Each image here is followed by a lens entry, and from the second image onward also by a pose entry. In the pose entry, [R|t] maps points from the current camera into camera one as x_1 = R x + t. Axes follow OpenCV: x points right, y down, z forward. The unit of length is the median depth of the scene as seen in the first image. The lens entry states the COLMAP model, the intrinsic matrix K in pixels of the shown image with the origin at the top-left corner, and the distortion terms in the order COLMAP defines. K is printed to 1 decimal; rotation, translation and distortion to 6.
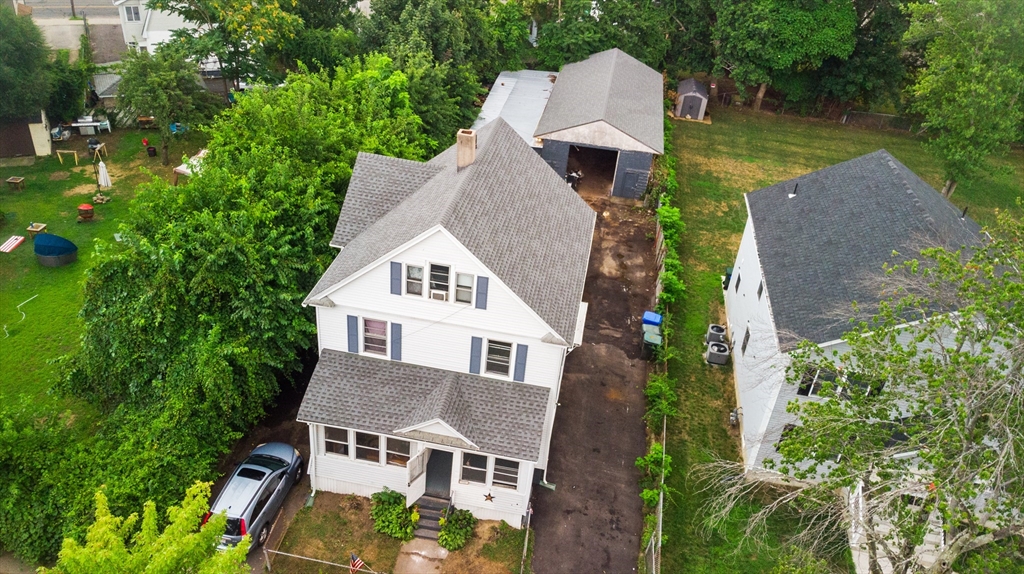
lens RADIAL K [[760.8, 0, 512.0], [0, 760.8, 278.3], [0, 0, 1]] dist [0.036285, 0.020907]
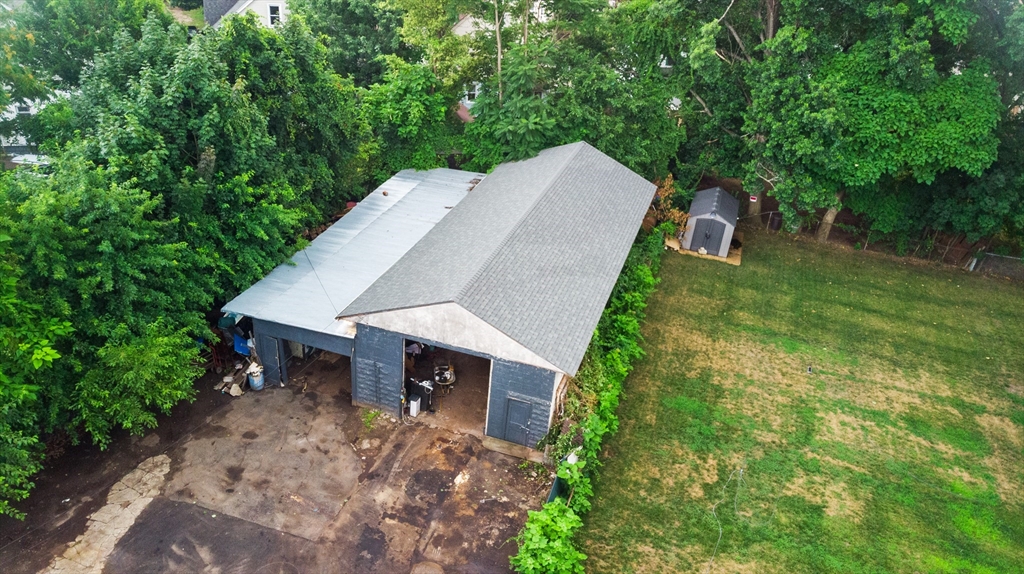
lens RADIAL K [[760.8, 0, 508.7], [0, 760.8, 289.6], [0, 0, 1]] dist [0.036285, 0.020907]
pose [[0.989143, 0.062850, -0.132837, 0.169546], [-0.069453, 0.996540, -0.045666, -0.149965], [0.129508, 0.054396, 0.990085, 0.387931]]
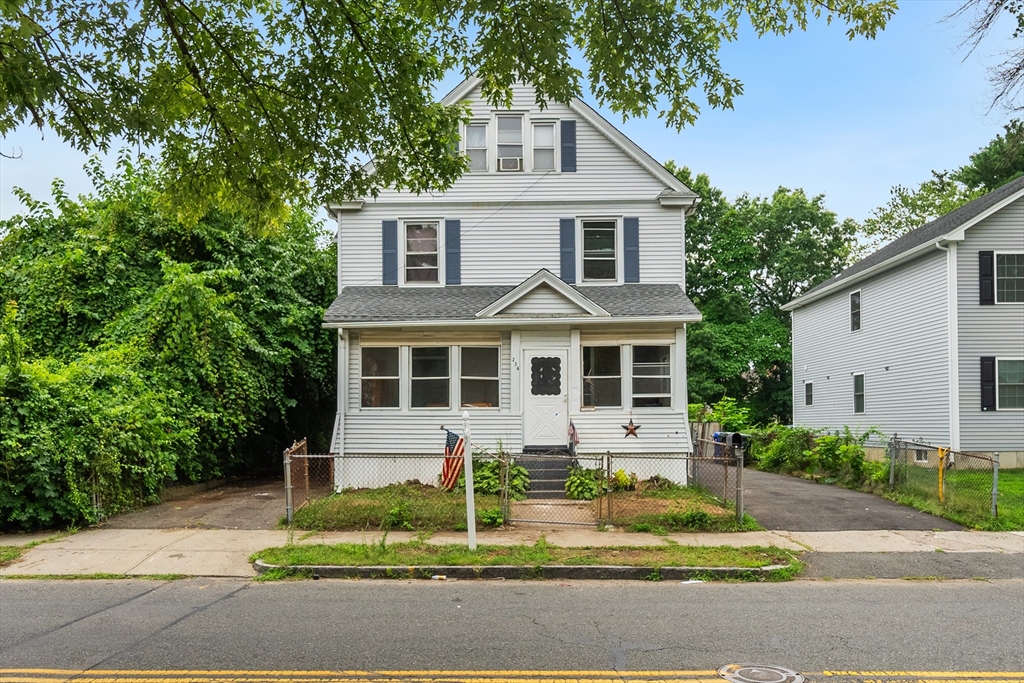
lens RADIAL K [[793.8, 0, 472.8], [0, 793.8, 391.1], [0, 0, 1]] dist [-0.006024, -0.001162]
pose [[0.987766, -0.080752, 0.133404, -0.102530], [0.140633, 0.830926, -0.538316, 0.250460], [-0.067379, 0.550492, 0.832117, 0.188317]]
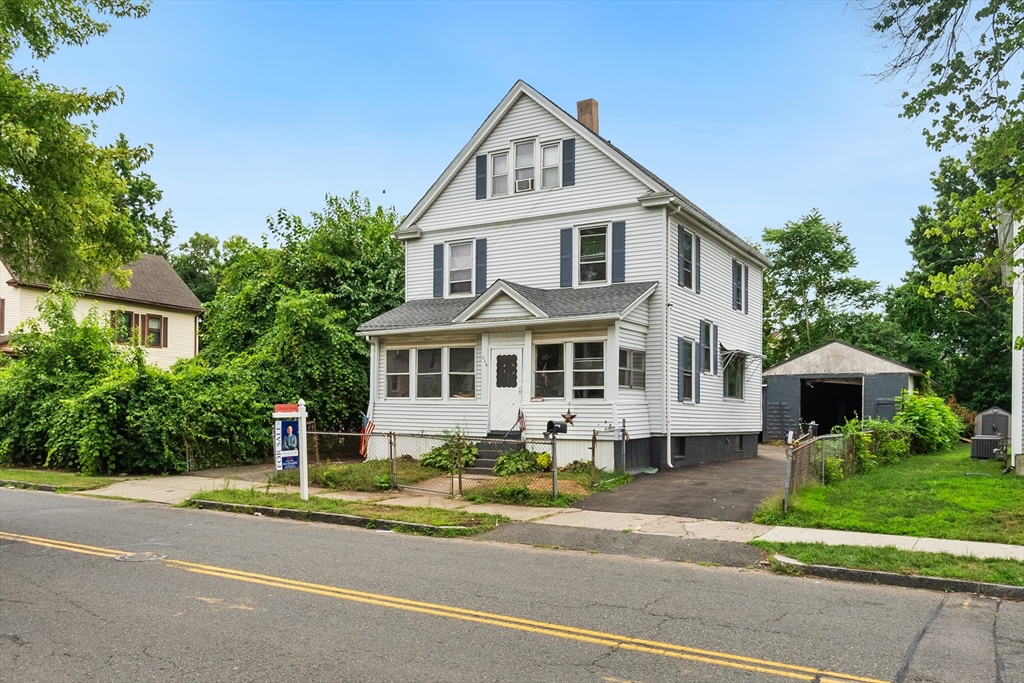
lens RADIAL K [[793.8, 0, 505.0], [0, 793.8, 403.7], [0, 0, 1]] dist [-0.006024, -0.001162]
pose [[0.923317, -0.075052, -0.376635, 0.081181], [-0.142872, 0.843197, -0.518272, 0.279140], [0.356475, 0.532340, 0.767815, 0.173365]]
